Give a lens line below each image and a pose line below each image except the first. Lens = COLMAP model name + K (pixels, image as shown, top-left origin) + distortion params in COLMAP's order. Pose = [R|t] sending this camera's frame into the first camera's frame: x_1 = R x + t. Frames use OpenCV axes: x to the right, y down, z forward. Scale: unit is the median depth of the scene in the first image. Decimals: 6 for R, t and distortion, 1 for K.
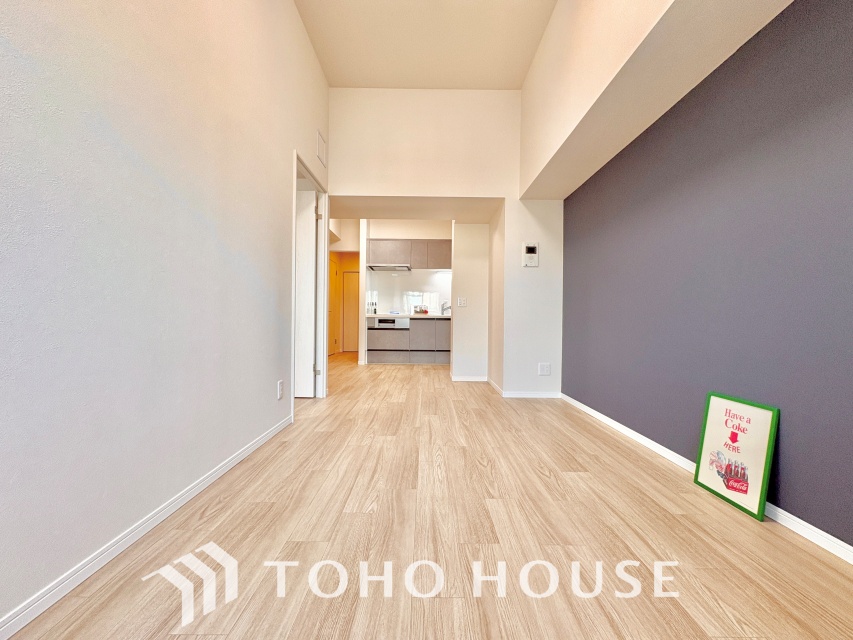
lens RADIAL K [[339.1, 0, 426.5], [0, 339.1, 320.0], [0, 0, 1]] dist [-0.000505, -0.000138]
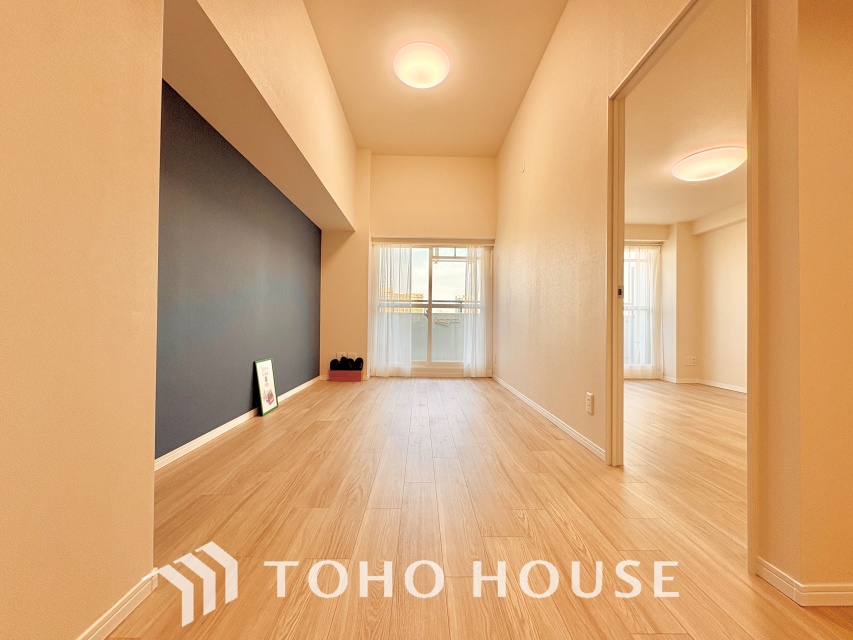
lens RADIAL K [[339.1, 0, 426.5], [0, 339.1, 320.0], [0, 0, 1]] dist [-0.000505, -0.000138]
pose [[-0.999659, -0.021429, -0.014913, 0.015672], [-0.021225, 0.999680, -0.013751, 0.008611], [0.015203, -0.013430, -0.999794, 1.906185]]
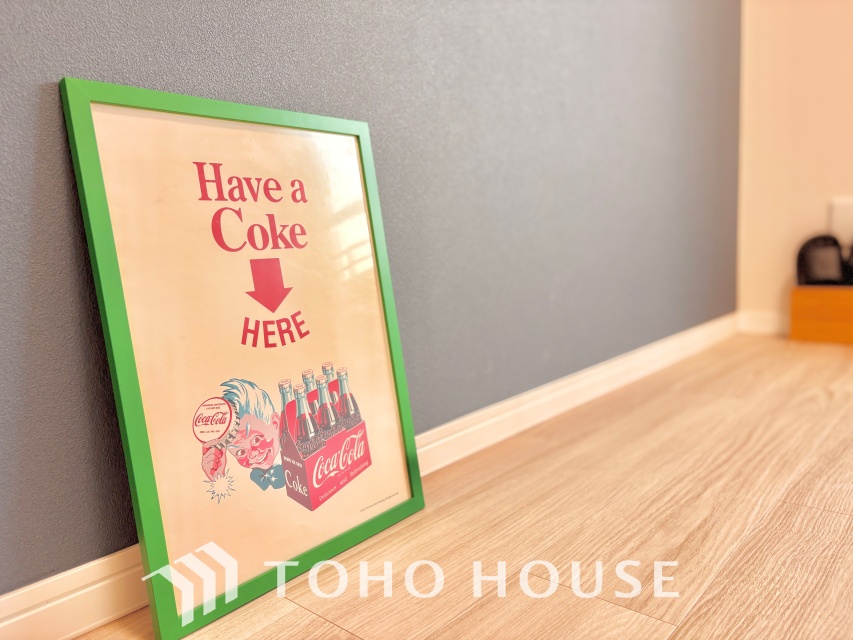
lens RADIAL K [[655.0, 0, 426.5], [0, 655.0, 320.0], [0, 0, 1]] dist [-0.003039, -0.003564]
pose [[-0.752790, -0.064274, 0.655115, 0.354248], [0.031312, 0.990599, 0.133169, 0.203599], [-0.657516, 0.120762, -0.743700, 0.803629]]
